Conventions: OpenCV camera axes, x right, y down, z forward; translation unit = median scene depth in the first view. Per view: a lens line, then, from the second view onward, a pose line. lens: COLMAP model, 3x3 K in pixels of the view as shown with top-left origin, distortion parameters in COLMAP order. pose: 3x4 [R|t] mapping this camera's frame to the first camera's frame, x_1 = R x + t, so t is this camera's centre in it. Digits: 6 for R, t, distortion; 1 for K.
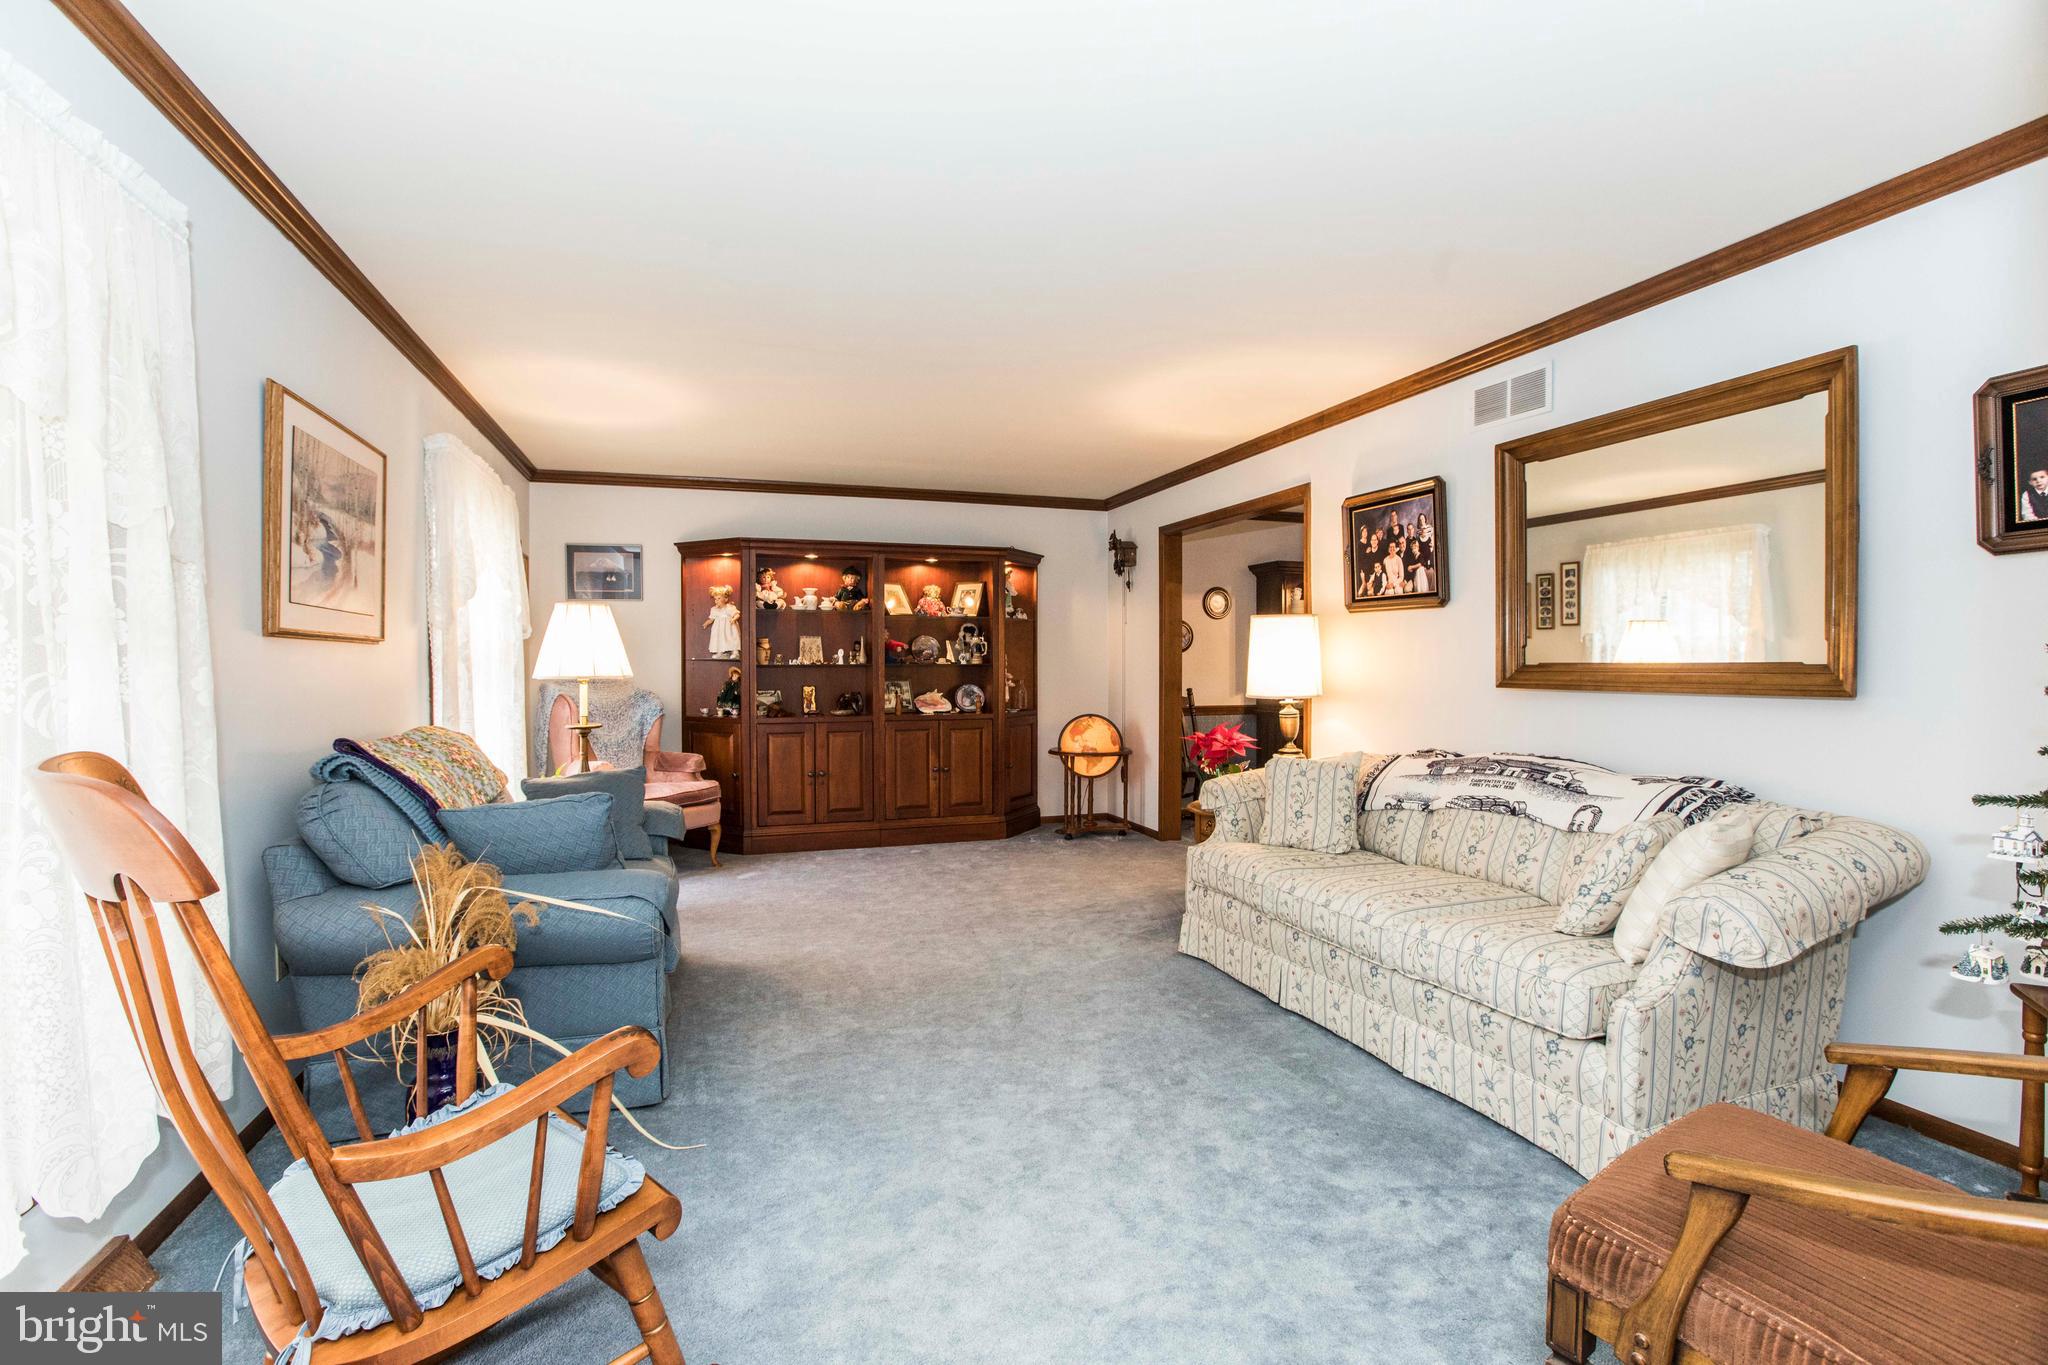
lens RADIAL K [[929.1, 0, 1017.2], [0, 929.1, 669.1], [0, 0, 1]] dist [-0.034222, 0.010037]
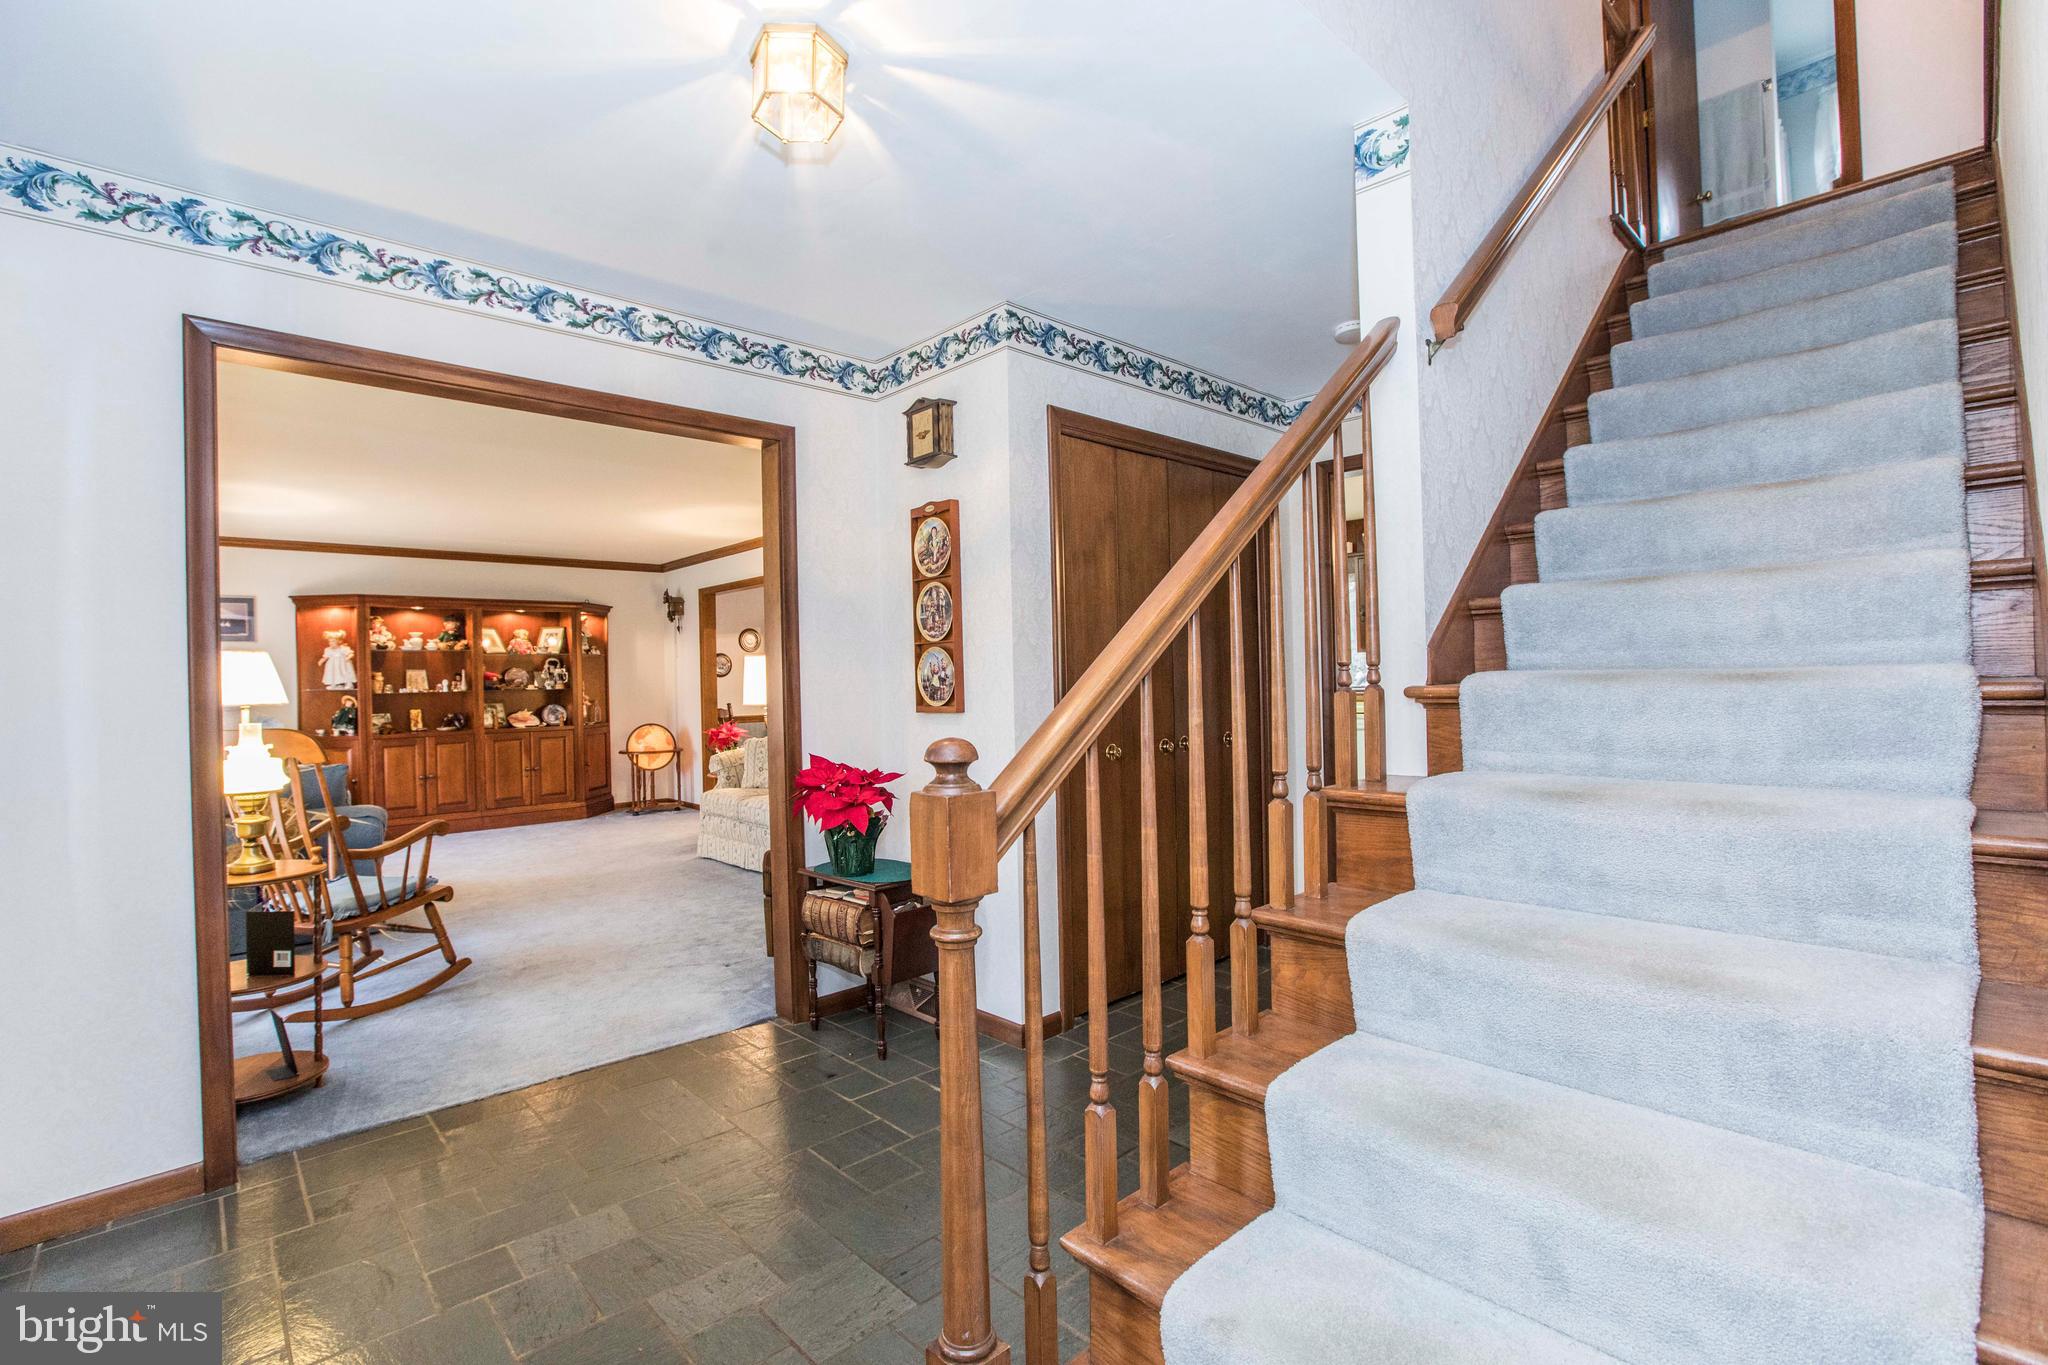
lens RADIAL K [[929.1, 0, 992.3], [0, 929.1, 676.6], [0, 0, 1]] dist [-0.034222, 0.010037]
pose [[0.920322, -0.018885, 0.390705, 0.010958], [0.024228, 0.999668, -0.008752, 0.003265], [-0.390410, 0.017521, 0.920474, -0.463672]]
